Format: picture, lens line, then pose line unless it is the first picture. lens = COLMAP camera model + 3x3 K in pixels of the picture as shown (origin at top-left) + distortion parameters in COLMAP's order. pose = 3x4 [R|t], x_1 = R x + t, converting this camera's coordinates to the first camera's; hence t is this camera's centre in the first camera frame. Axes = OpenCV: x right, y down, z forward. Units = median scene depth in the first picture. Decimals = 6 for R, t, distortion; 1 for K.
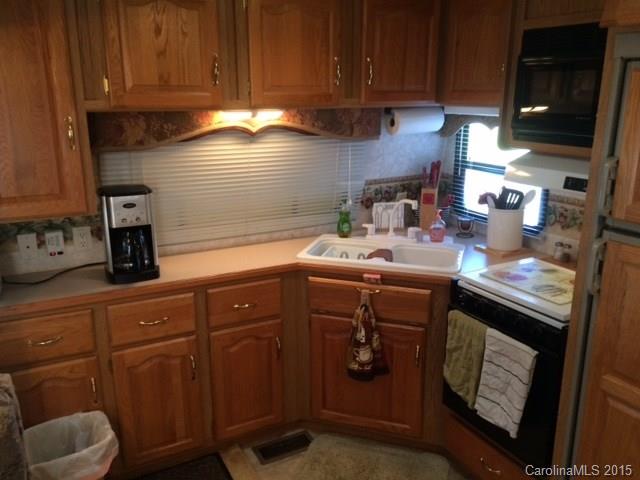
lens RADIAL K [[554.2, 0, 320.1], [0, 554.2, 238.8], [0, 0, 1]] dist [0.039313, 0.000432]
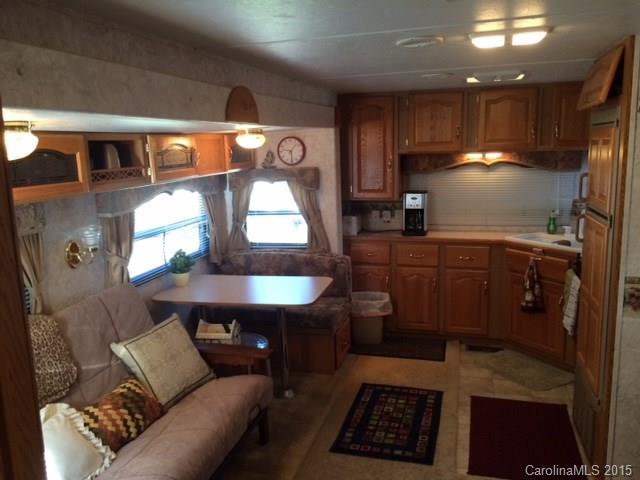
lens RADIAL K [[554.2, 0, 319.9], [0, 554.2, 240.9], [0, 0, 1]] dist [0.039313, 0.000432]
pose [[0.726451, 0.096719, -0.680379, 0.758873], [-0.157754, 0.987078, -0.028118, 0.193169], [0.668867, 0.127759, 0.732321, -0.672875]]
